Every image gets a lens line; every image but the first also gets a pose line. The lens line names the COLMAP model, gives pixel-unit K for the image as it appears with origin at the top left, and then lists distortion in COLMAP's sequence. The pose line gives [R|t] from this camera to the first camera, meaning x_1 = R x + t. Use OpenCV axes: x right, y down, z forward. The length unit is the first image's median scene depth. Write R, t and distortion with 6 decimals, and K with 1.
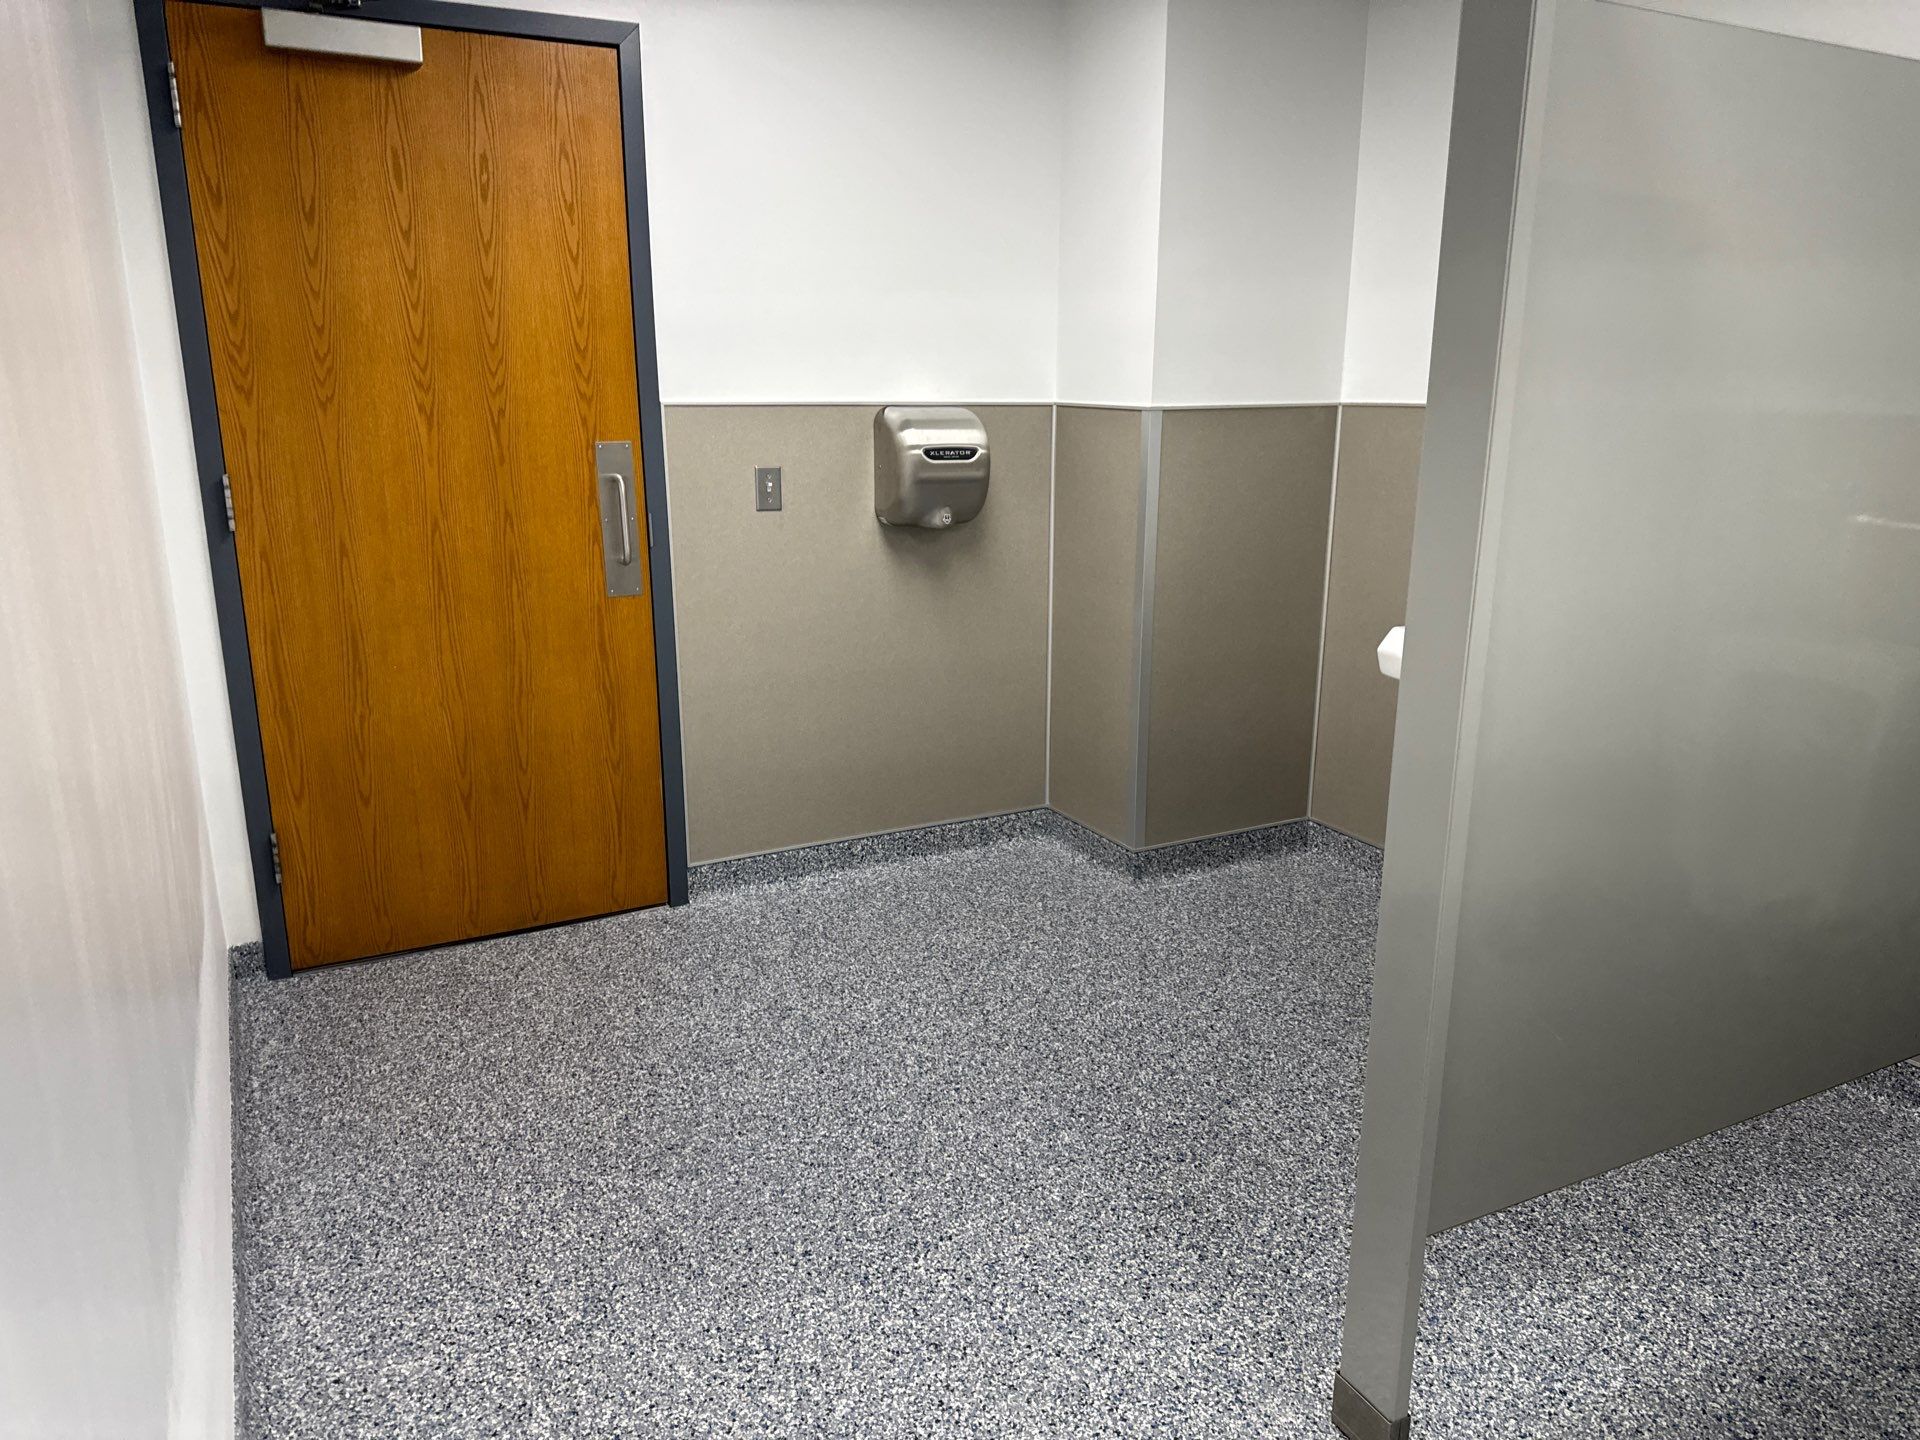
lens RADIAL K [[1369.0, 0, 990.4], [0, 1369.0, 742.2], [0, 0, 1]] dist [0.101851, -0.197872]
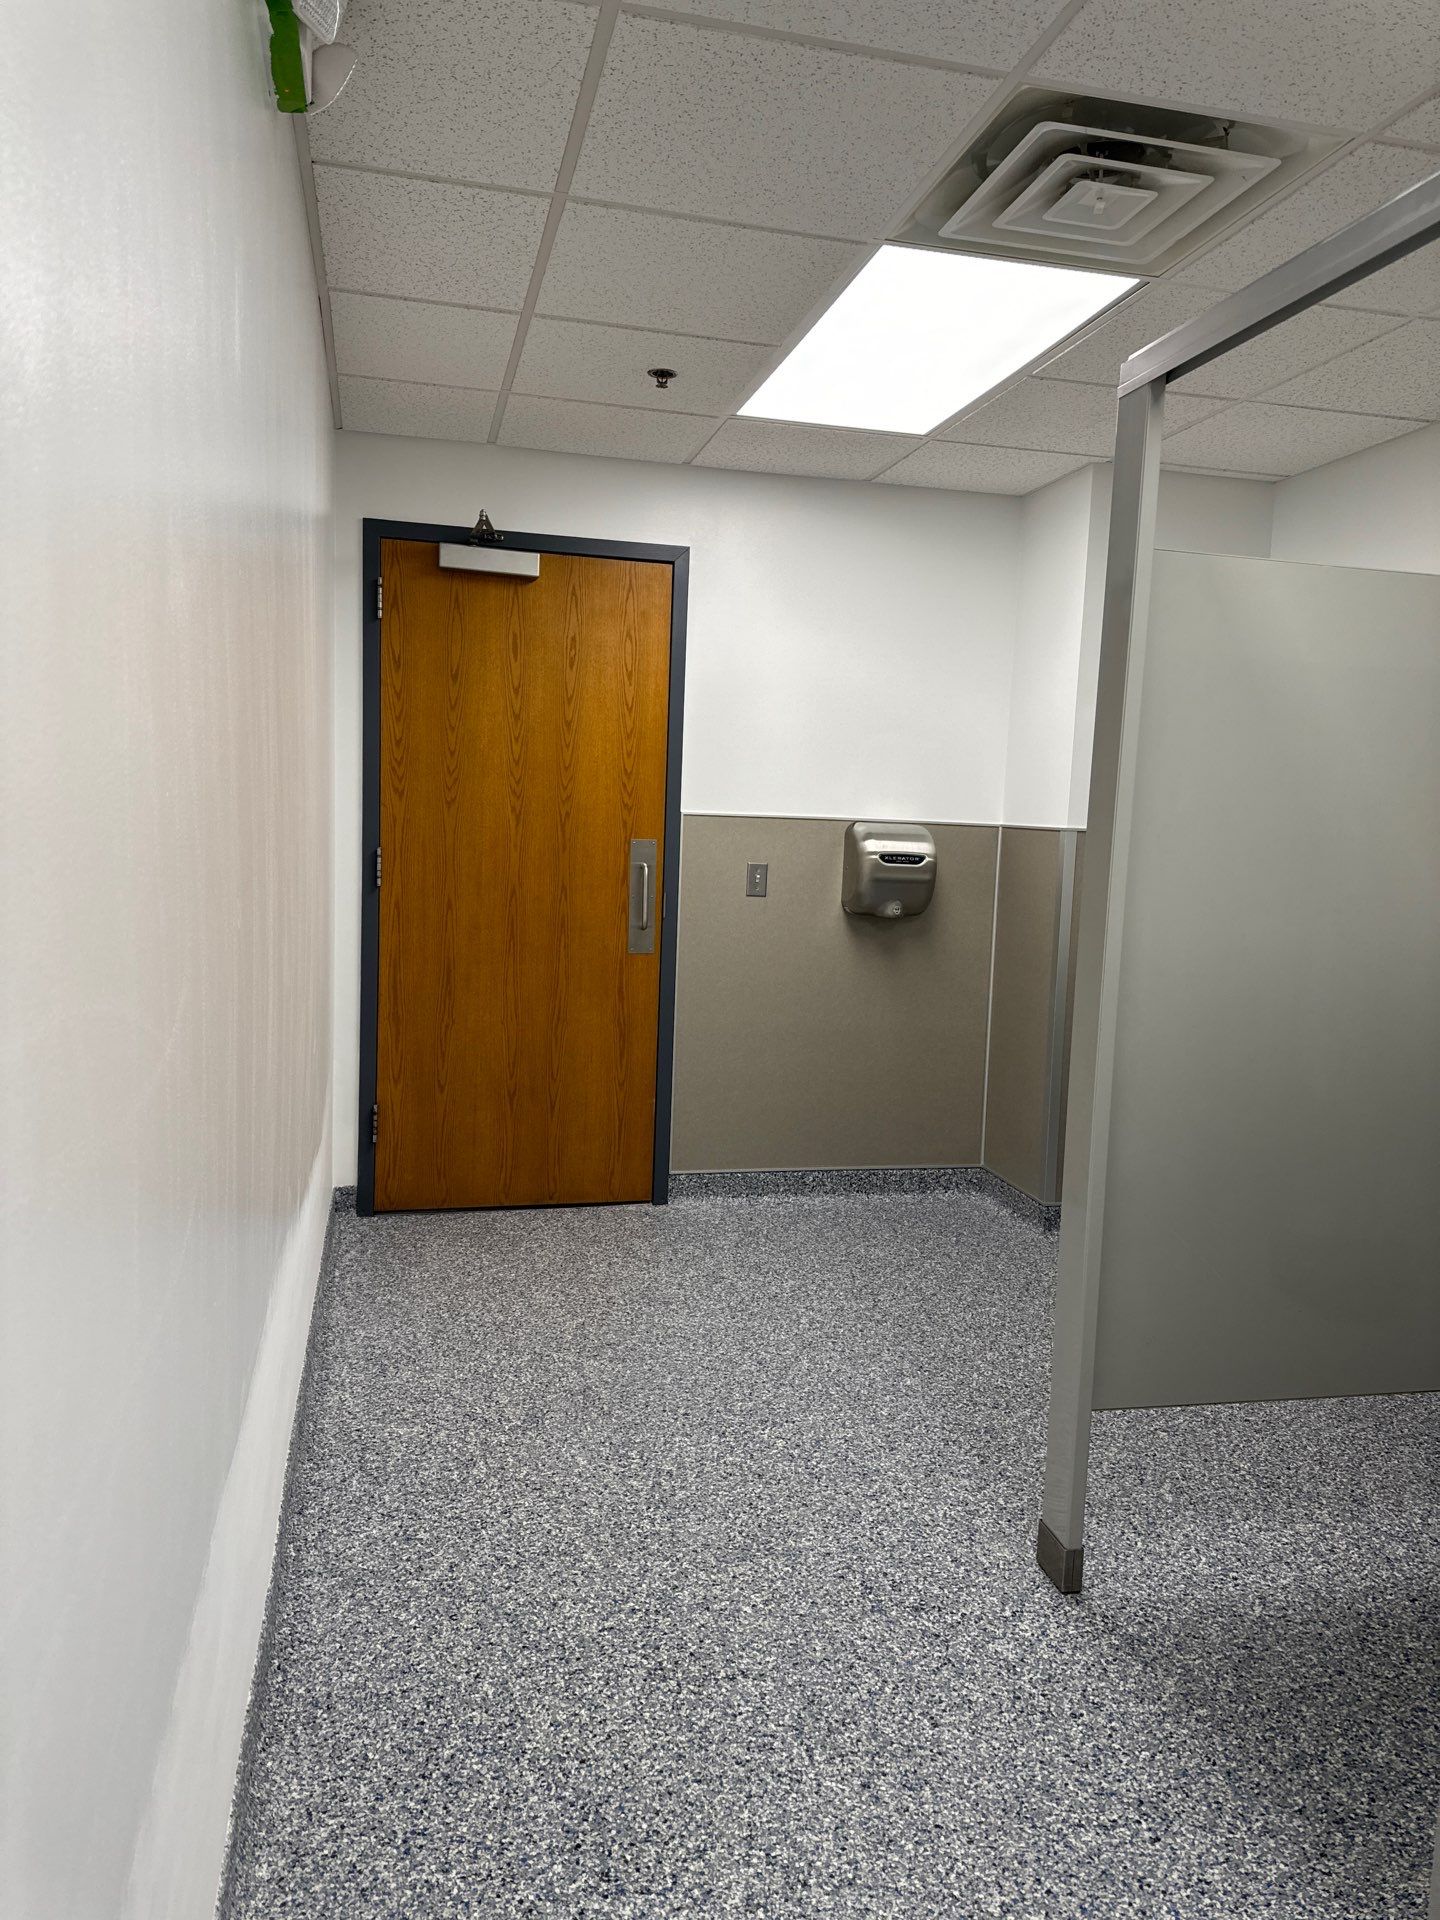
lens RADIAL K [[1384.1, 0, 720.0], [0, 1384.1, 960.0], [0, 0, 1]] dist [0.140964, -0.212706]
pose [[0.964184, 0.058509, -0.258701, 0.161924], [-0.099754, 0.983748, -0.149296, 0.096884], [0.245762, 0.169755, 0.954350, -0.263012]]
